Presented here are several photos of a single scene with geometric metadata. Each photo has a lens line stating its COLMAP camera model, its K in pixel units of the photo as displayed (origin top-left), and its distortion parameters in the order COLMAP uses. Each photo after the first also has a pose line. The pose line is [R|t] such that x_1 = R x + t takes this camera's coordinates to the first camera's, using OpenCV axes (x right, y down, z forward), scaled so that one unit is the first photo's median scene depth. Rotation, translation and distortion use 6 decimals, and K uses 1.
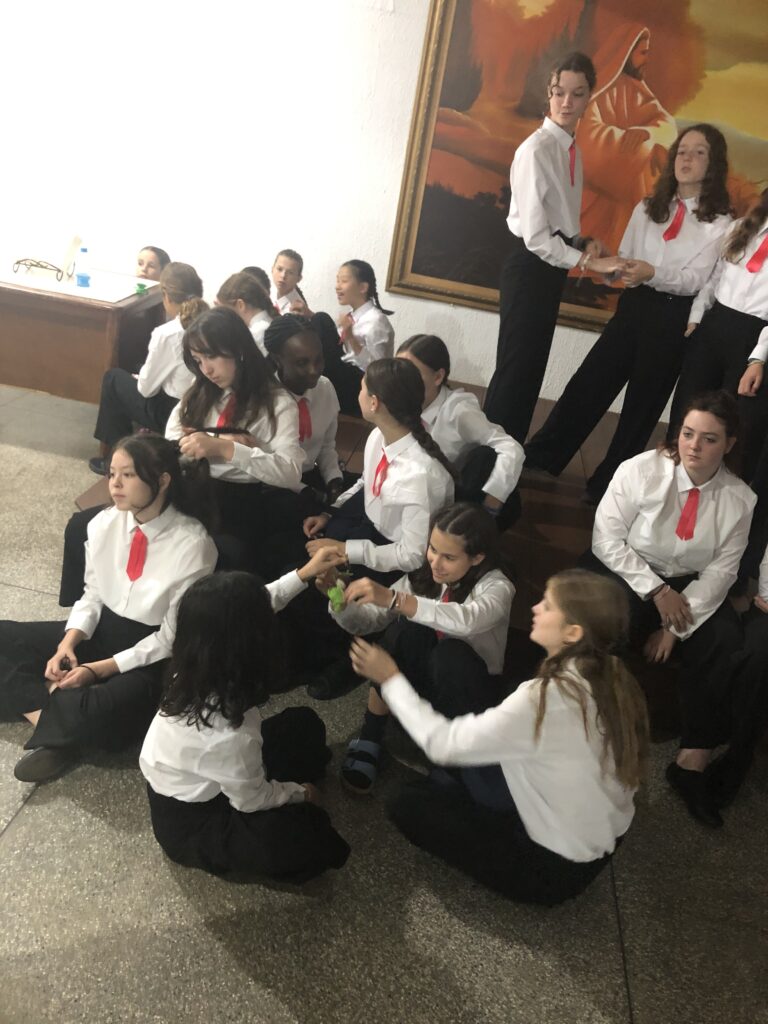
lens RADIAL K [[803.8, 0, 384.0], [0, 803.8, 512.0], [0, 0, 1]] dist [0.028845, 0.000211]
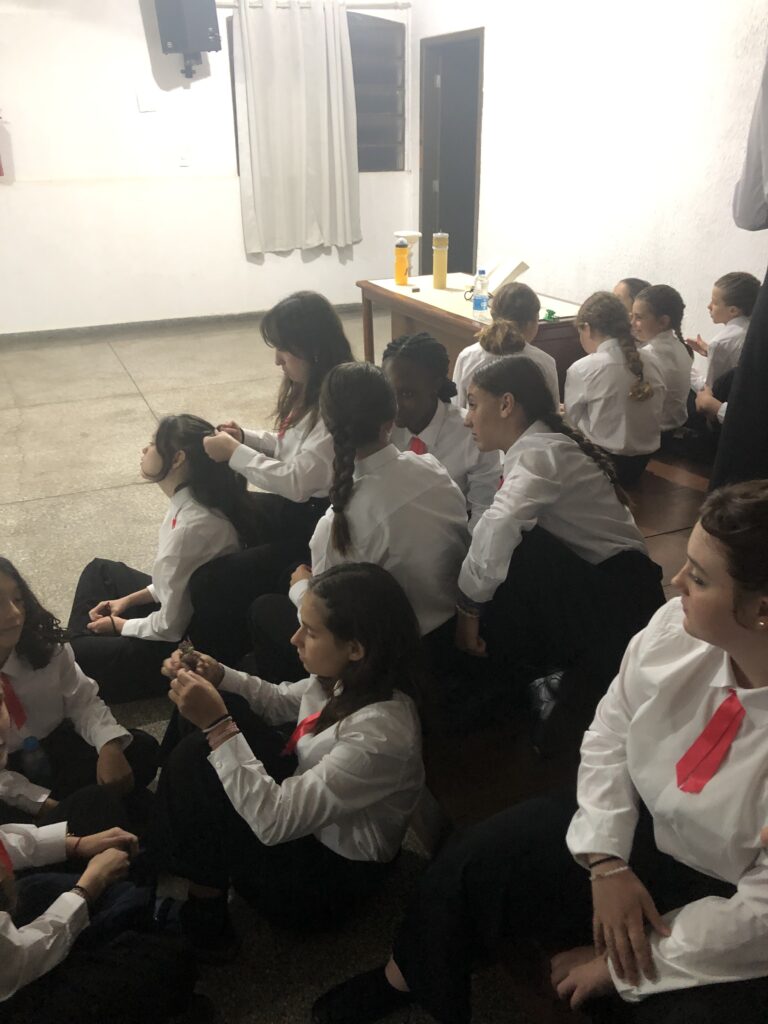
lens RADIAL K [[803.8, 0, 384.0], [0, 803.8, 512.0], [0, 0, 1]] dist [0.028845, 0.000211]
pose [[0.558522, 0.204459, -0.803897, 0.417097], [-0.279326, 0.958903, 0.049816, -0.061157], [0.781044, 0.196726, 0.592679, 0.390452]]
